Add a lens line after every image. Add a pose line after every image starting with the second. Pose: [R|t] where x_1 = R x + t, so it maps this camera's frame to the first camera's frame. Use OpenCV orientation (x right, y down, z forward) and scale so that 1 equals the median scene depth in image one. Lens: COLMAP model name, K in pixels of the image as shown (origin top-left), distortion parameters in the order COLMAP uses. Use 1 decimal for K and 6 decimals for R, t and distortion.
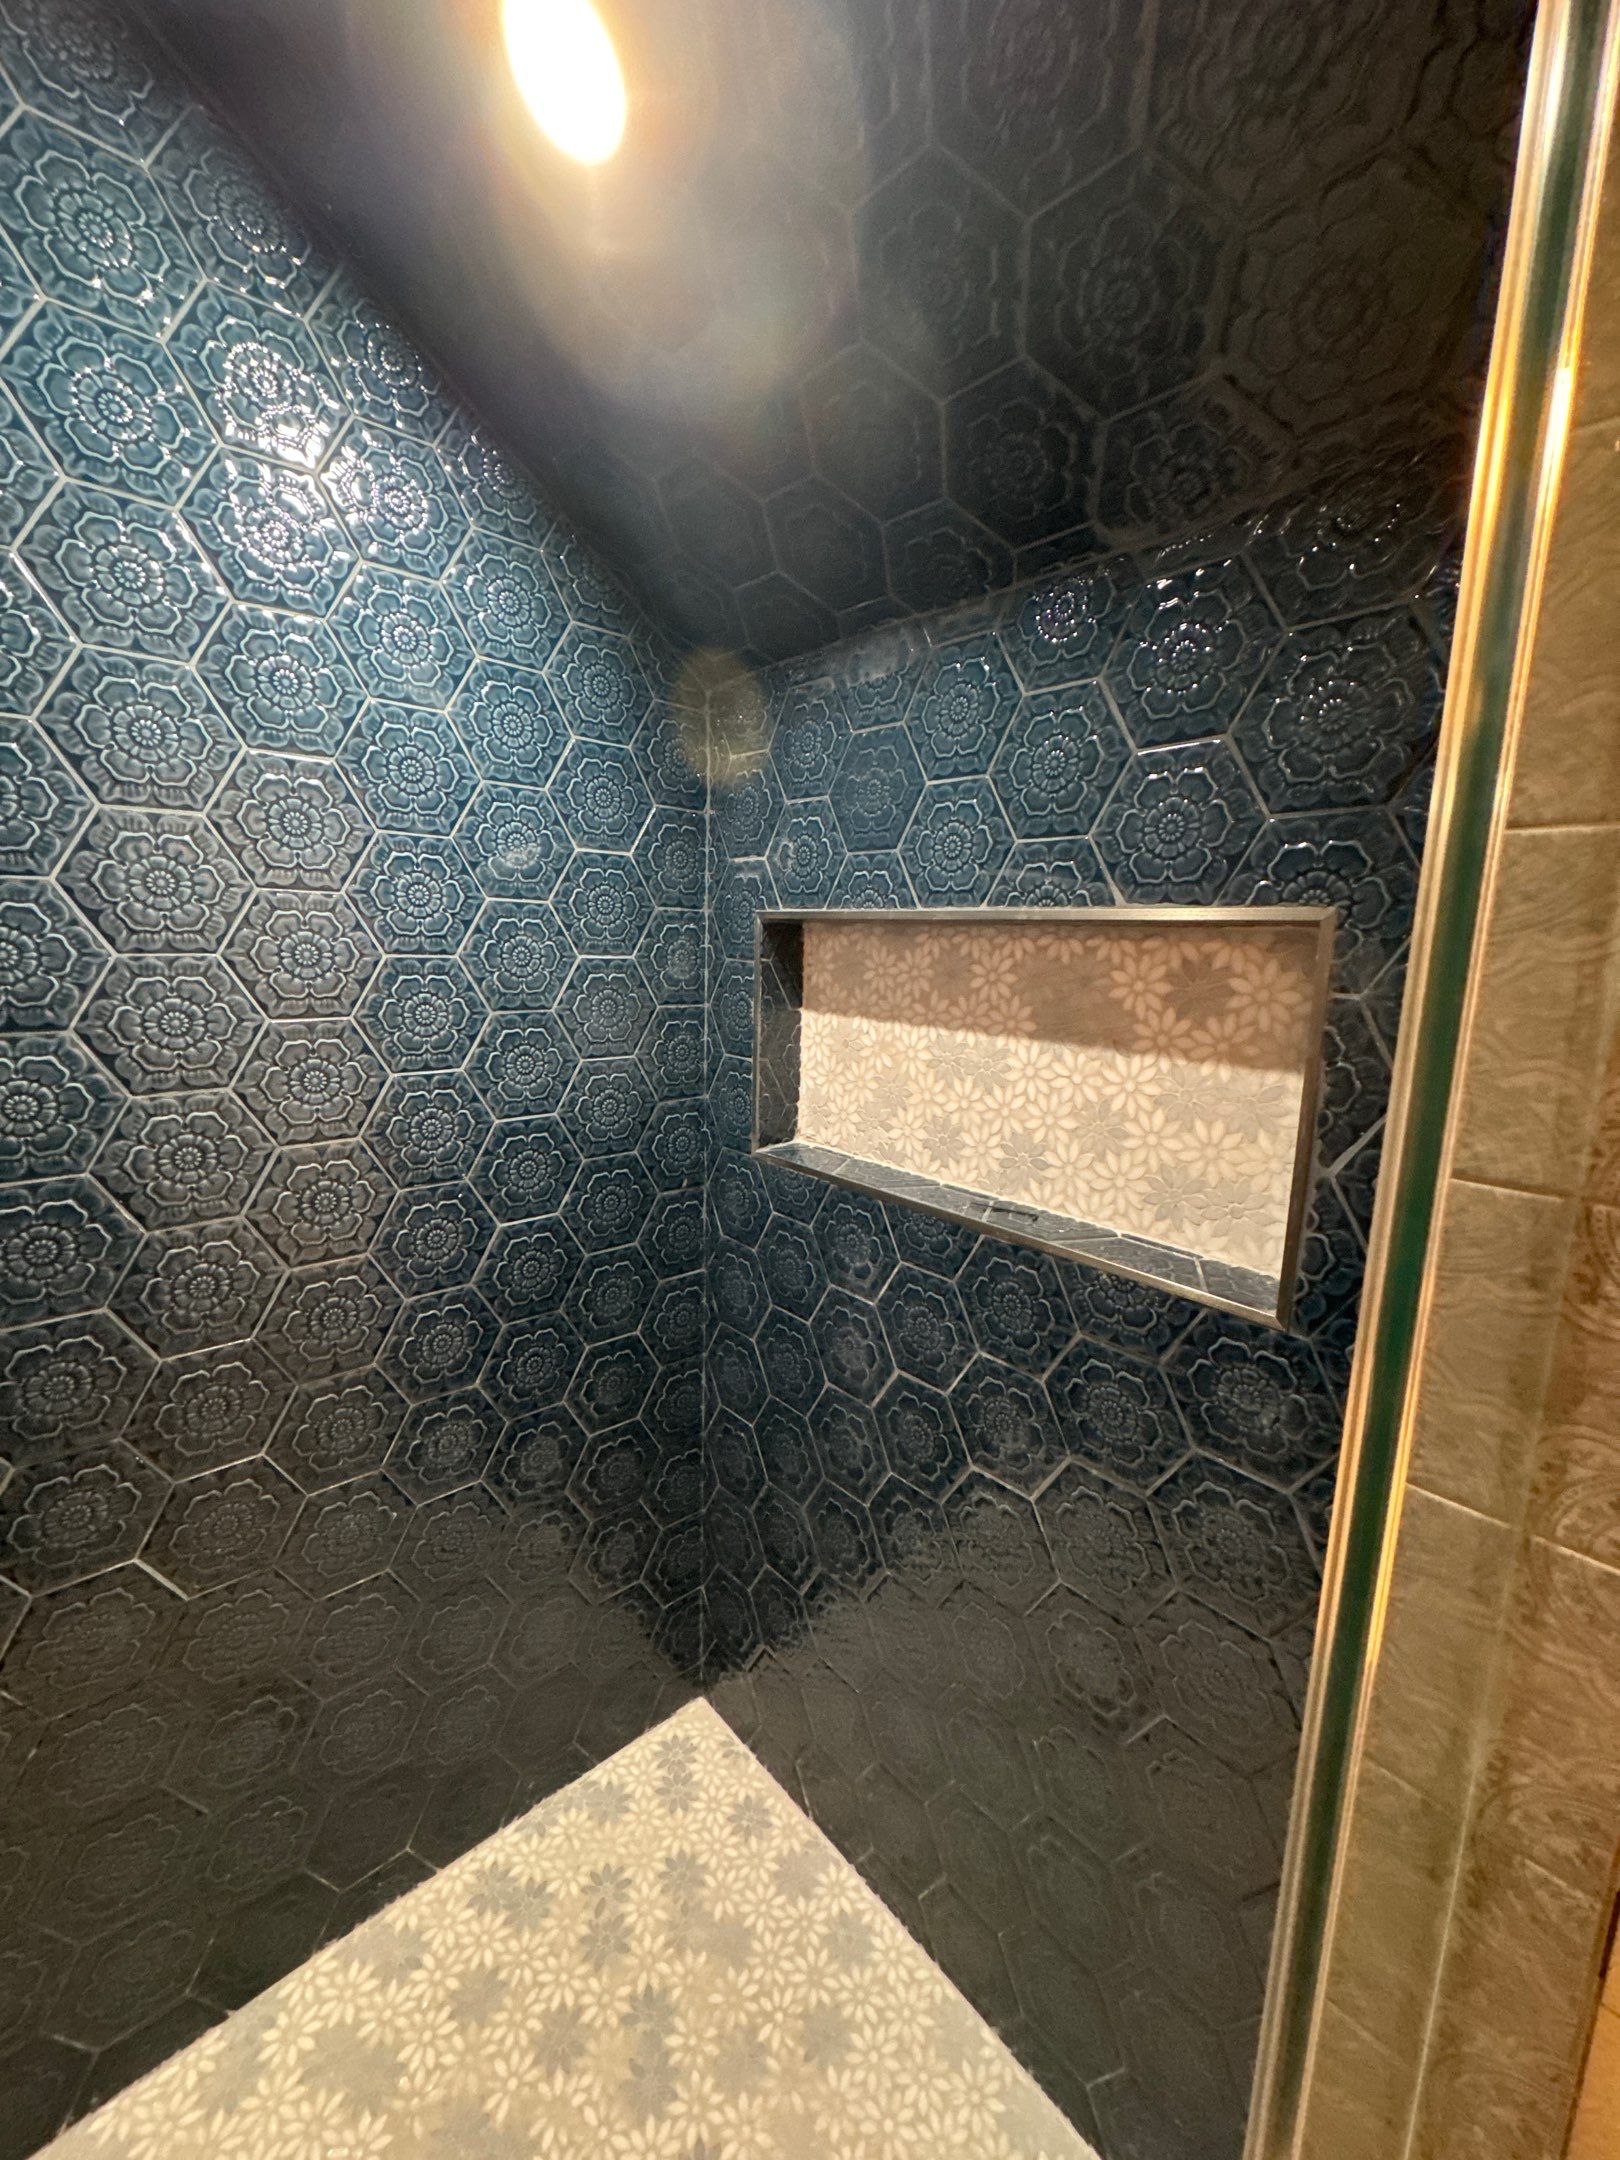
lens RADIAL K [[851.6, 0, 810.0], [0, 851.6, 1080.0], [0, 0, 1]] dist [-0.000528, -0.000310]
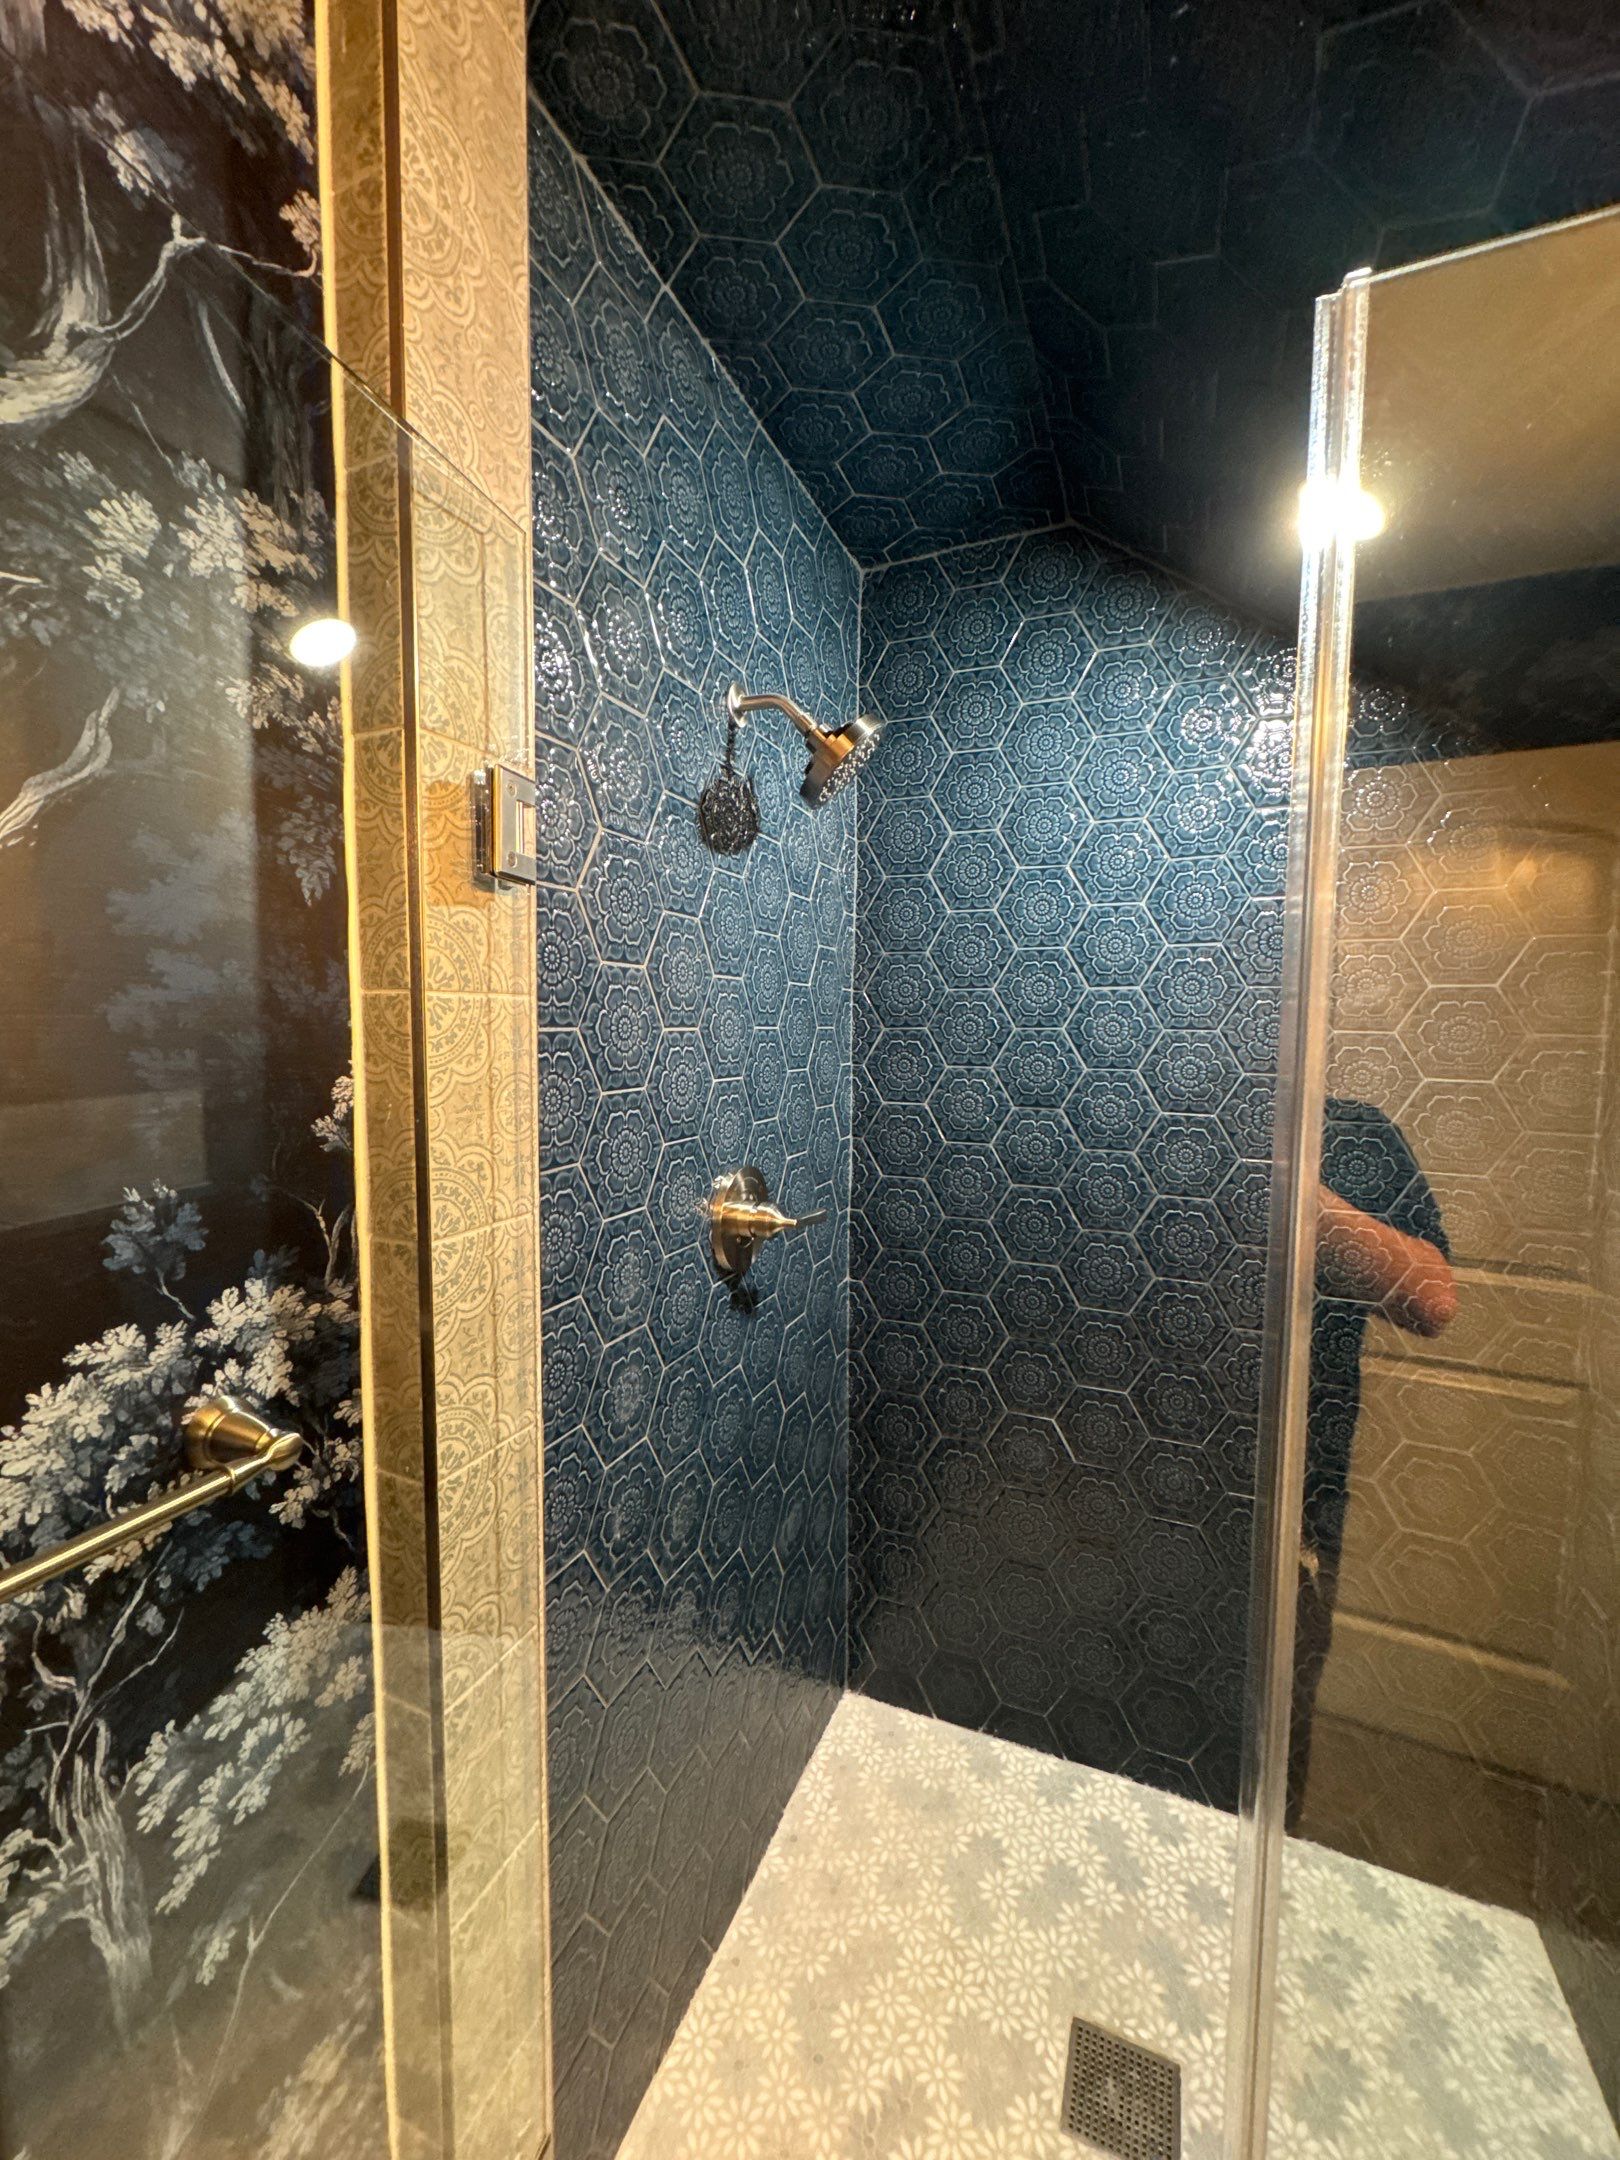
lens RADIAL K [[851.6, 0, 810.0], [0, 851.6, 1080.0], [0, 0, 1]] dist [-0.000528, -0.000310]
pose [[0.418904, 0.052519, -0.906511, 0.397941], [-0.144579, 0.989448, -0.009487, -0.016699], [0.896447, 0.135037, 0.422076, -0.192091]]
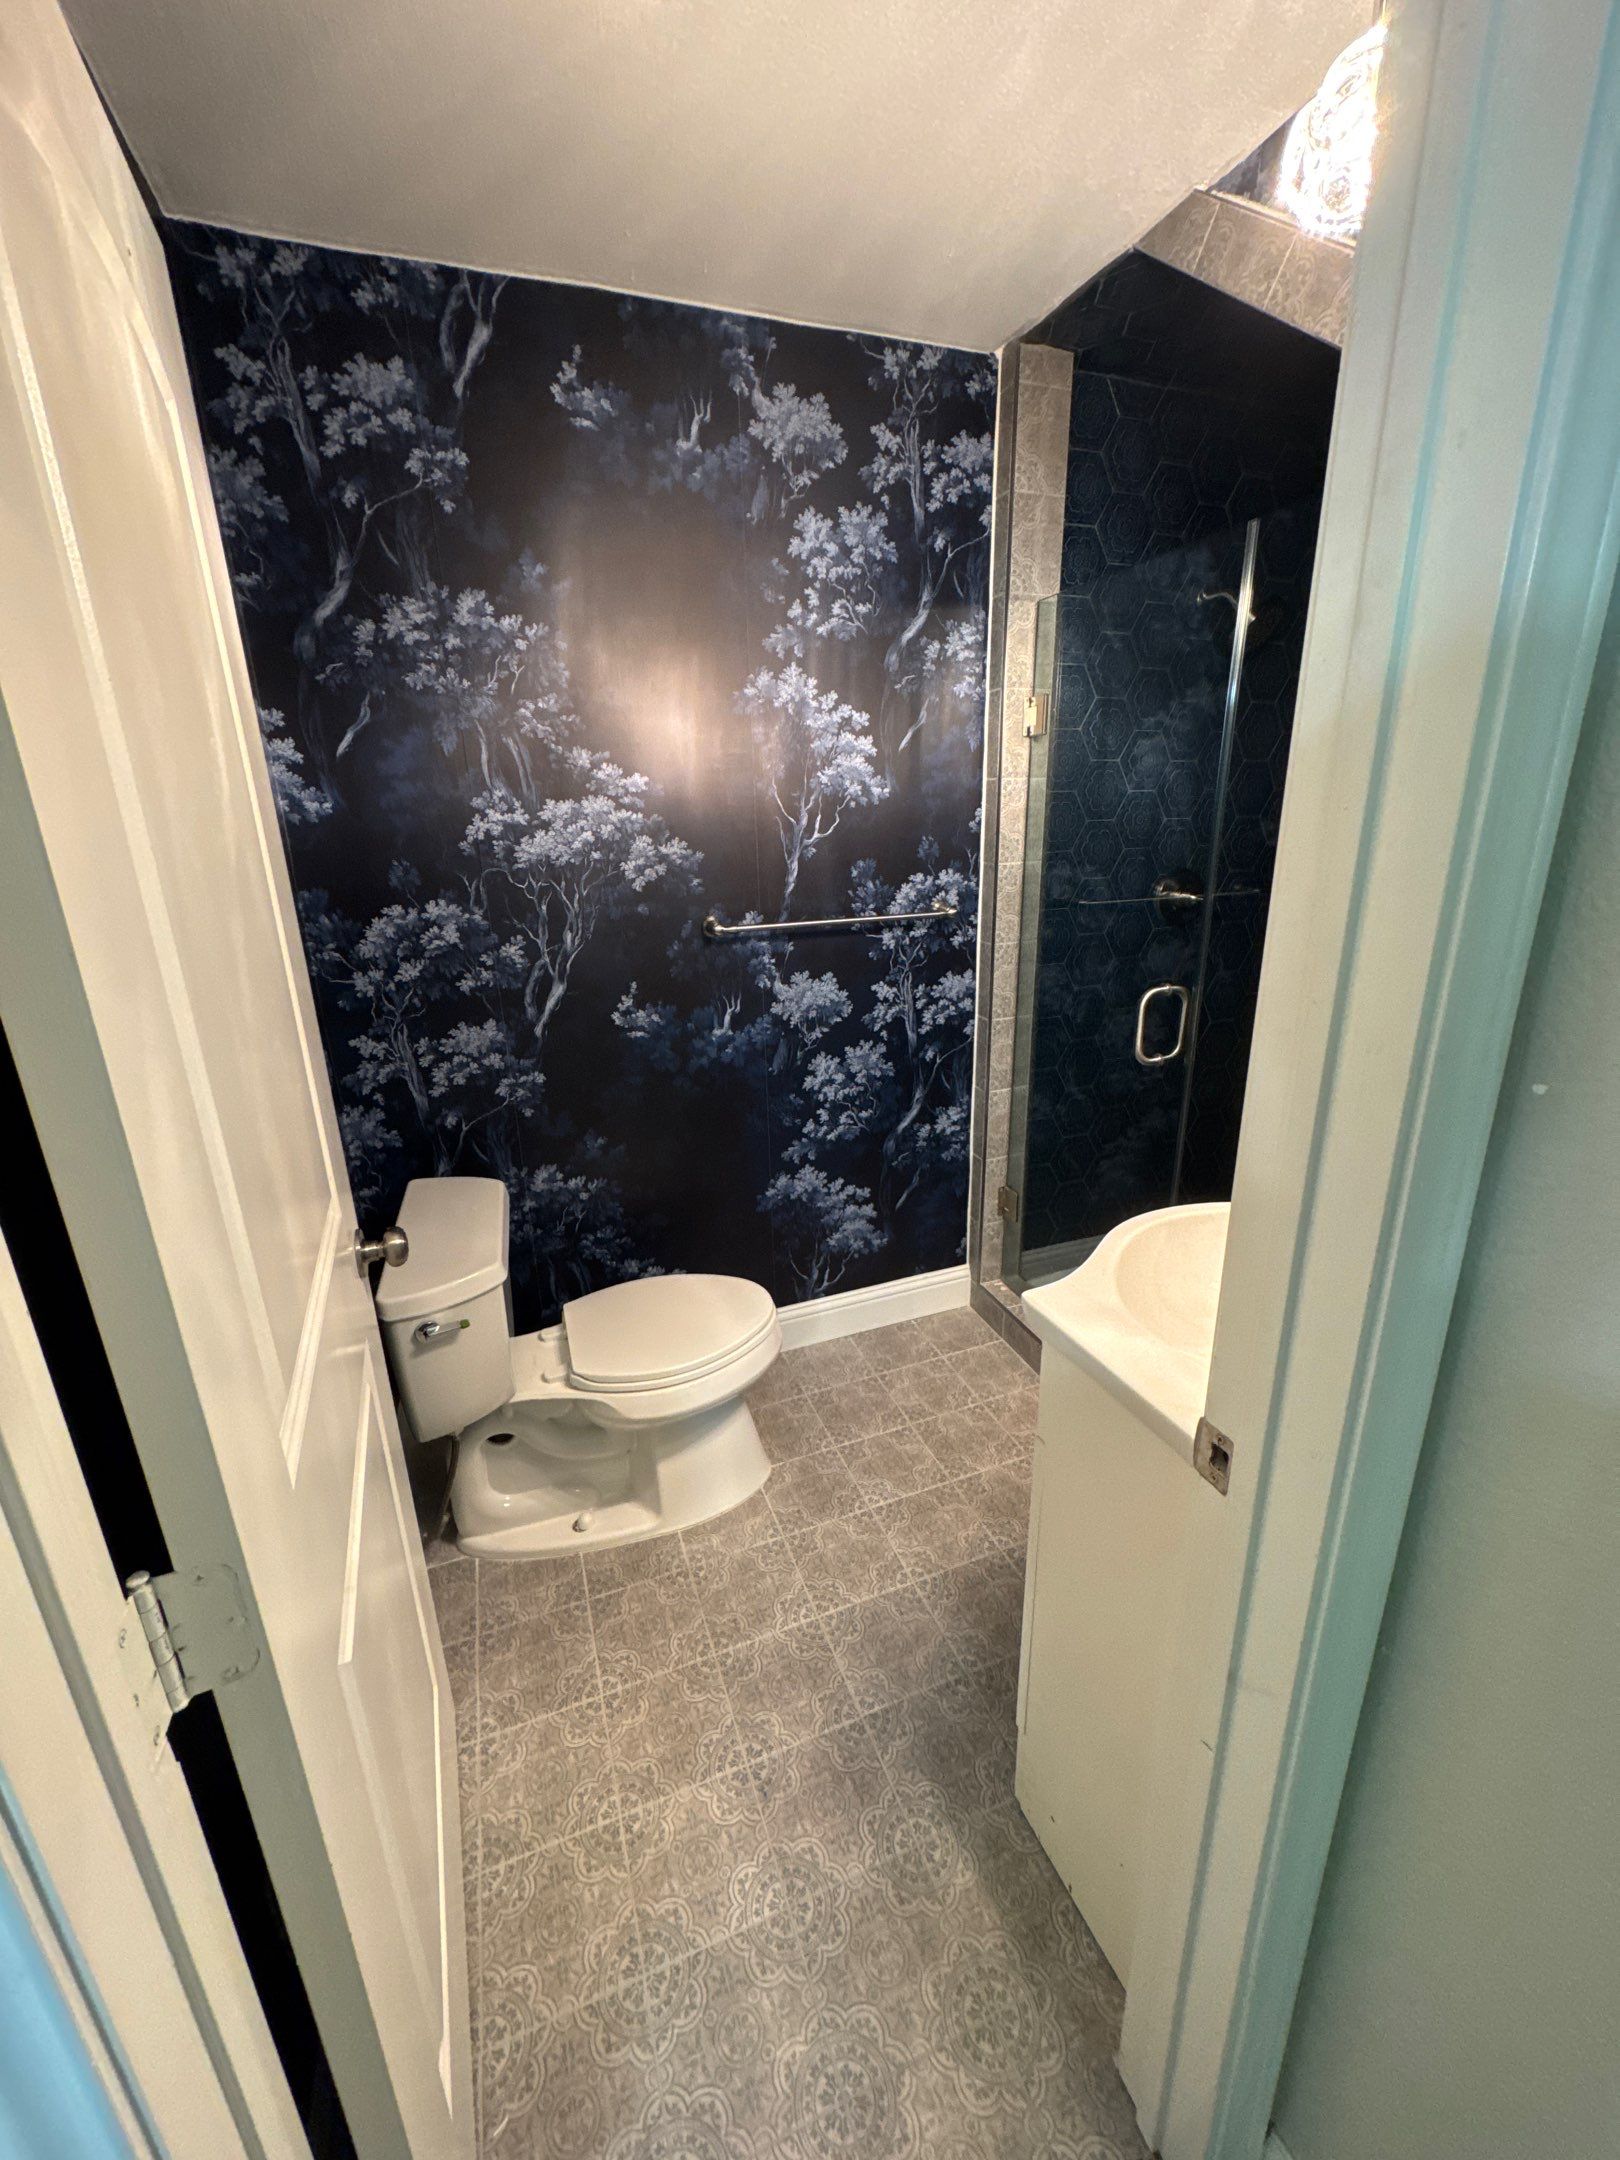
lens RADIAL K [[856.3, 0, 808.2], [0, 856.3, 1071.1], [0, 0, 1]] dist [-0.003606, -0.000106]
pose [[-0.360259, 0.268826, -0.893278, 1.603442], [-0.130888, 0.933538, 0.333729, -0.016316], [0.923624, 0.237148, -0.301130, 0.102408]]
